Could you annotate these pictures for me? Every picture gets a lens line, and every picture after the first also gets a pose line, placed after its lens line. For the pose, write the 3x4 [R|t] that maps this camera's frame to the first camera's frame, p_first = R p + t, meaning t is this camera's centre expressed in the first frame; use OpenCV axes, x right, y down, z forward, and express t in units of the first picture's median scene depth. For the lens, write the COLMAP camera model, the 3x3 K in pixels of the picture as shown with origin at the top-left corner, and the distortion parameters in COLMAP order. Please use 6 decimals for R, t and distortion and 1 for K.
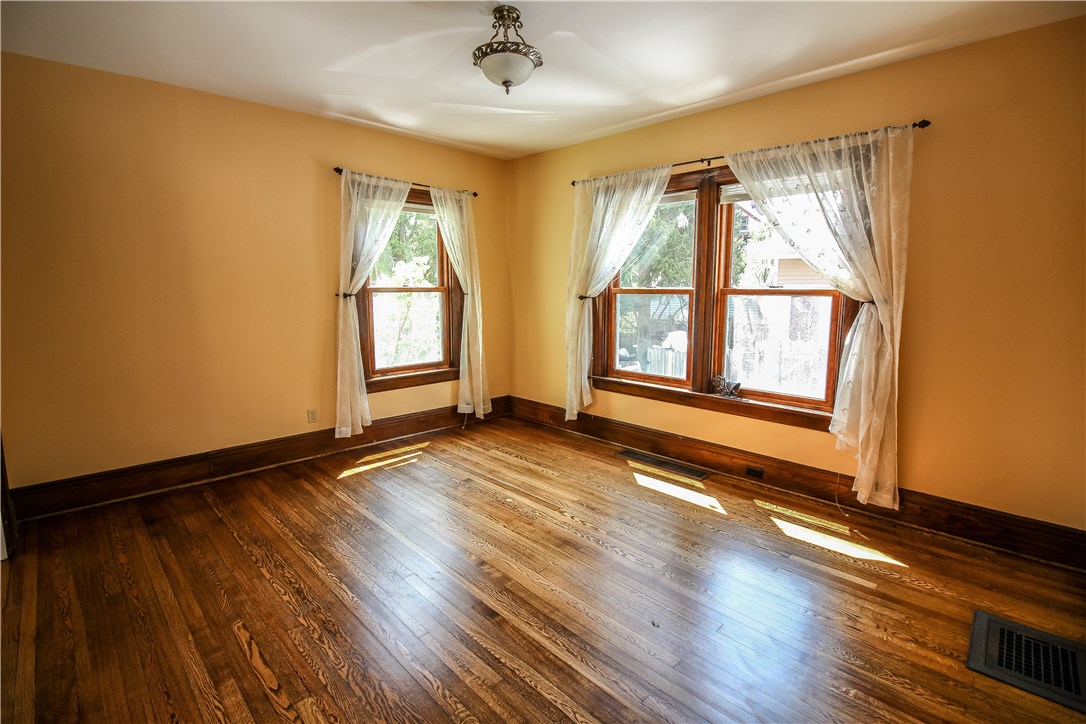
lens RADIAL K [[503.3, 0, 541.3], [0, 503.3, 354.6], [0, 0, 1]] dist [0.001653, -0.015710]
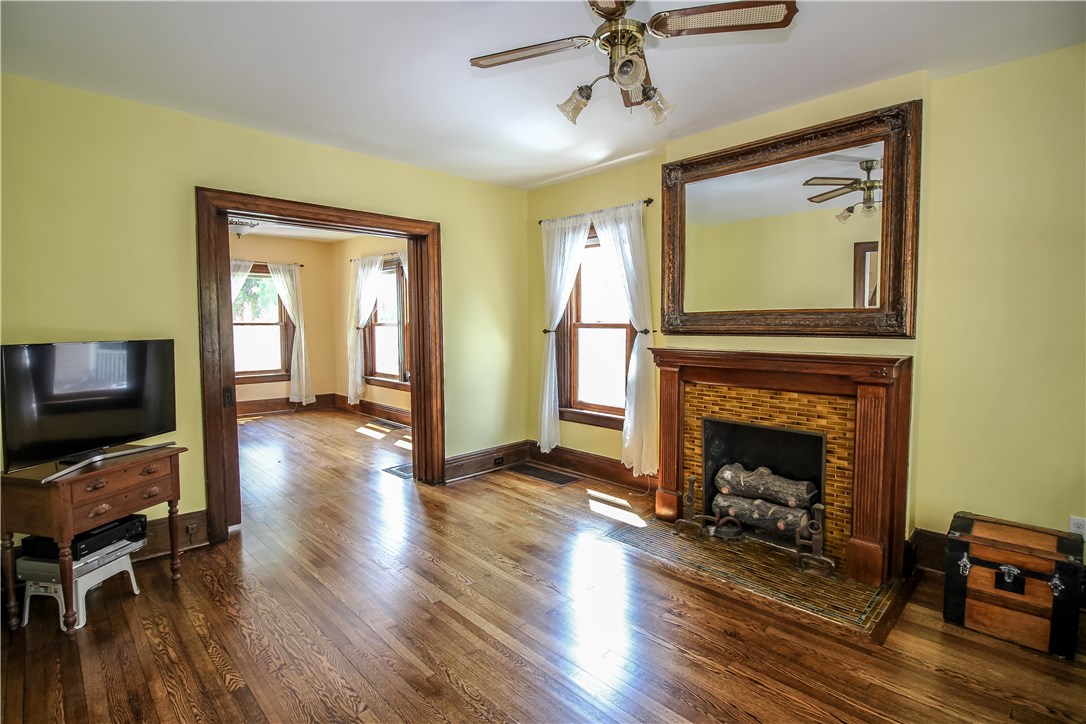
lens RADIAL K [[519.4, 0, 541.7], [0, 519.4, 356.1], [0, 0, 1]] dist [-0.001232, -0.013358]
pose [[0.999974, -0.003370, -0.006302, 0.684288], [0.002926, 0.997602, -0.069156, 0.094645], [0.006520, 0.069135, 0.997586, -0.671995]]
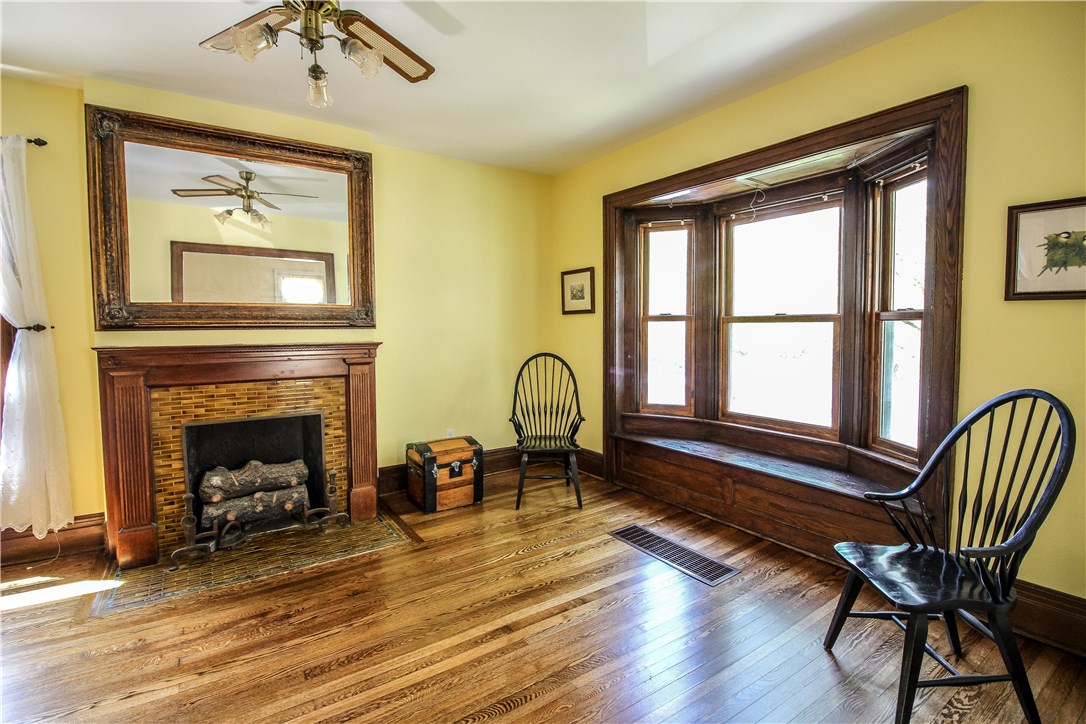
lens RADIAL K [[503.3, 0, 541.3], [0, 503.3, 354.6], [0, 0, 1]] dist [0.001653, -0.015710]
pose [[0.177729, -0.058572, 0.982335, 0.383410], [0.133334, 0.990455, 0.034933, 0.083092], [-0.975005, 0.124770, 0.183842, -0.477635]]
